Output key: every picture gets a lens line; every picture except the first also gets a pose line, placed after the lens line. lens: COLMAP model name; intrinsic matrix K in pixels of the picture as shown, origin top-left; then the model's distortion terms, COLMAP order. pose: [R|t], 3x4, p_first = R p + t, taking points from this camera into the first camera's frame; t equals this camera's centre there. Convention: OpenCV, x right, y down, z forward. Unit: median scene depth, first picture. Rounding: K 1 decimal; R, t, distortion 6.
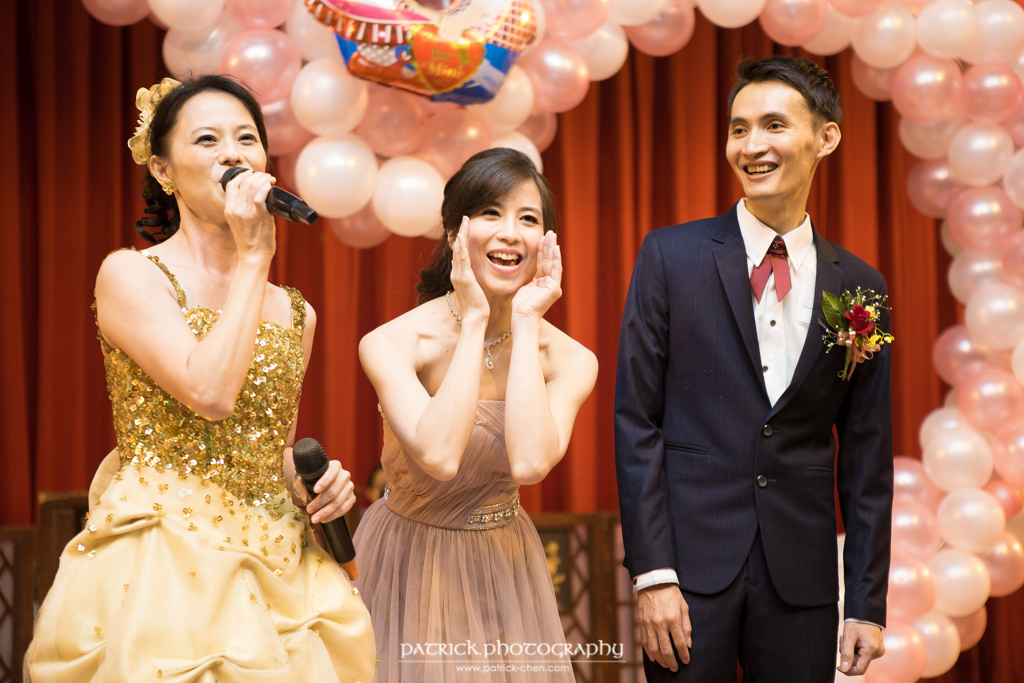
lens RADIAL K [[2022.7, 0, 512.0], [0, 2022.7, 341.5], [0, 0, 1]] dist [0.271258, -0.090594]
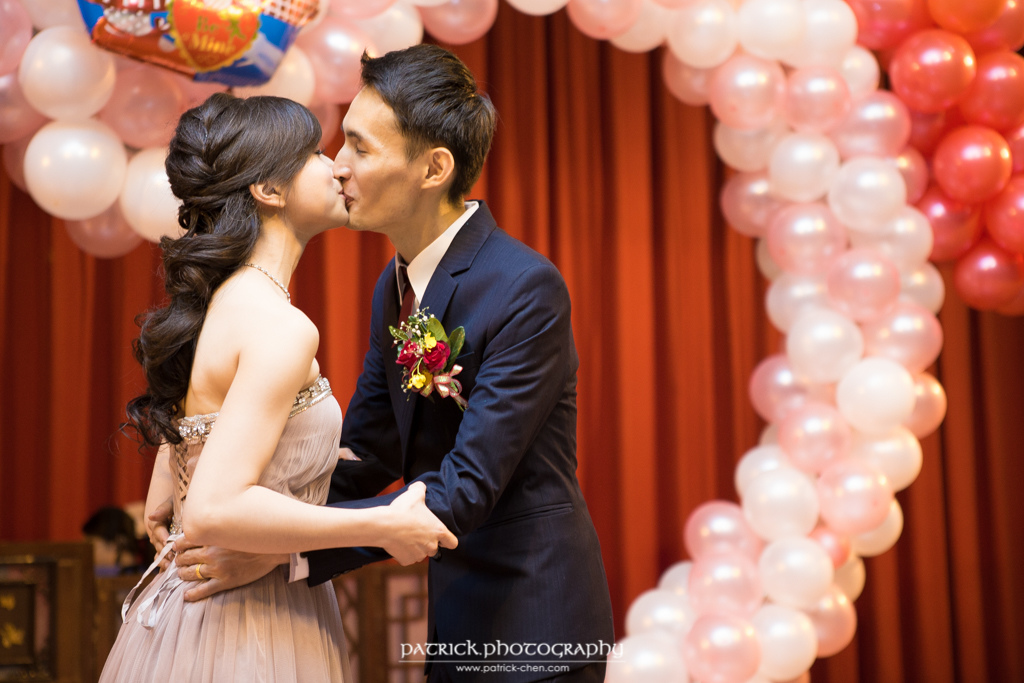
lens RADIAL K [[2022.7, 0, 512.0], [0, 2022.7, 341.5], [0, 0, 1]] dist [0.271258, -0.090594]
pose [[0.991265, 0.007826, 0.131651, -0.019128], [-0.005497, 0.999822, -0.018040, 0.003317], [-0.131769, 0.017159, 0.991132, 0.142840]]
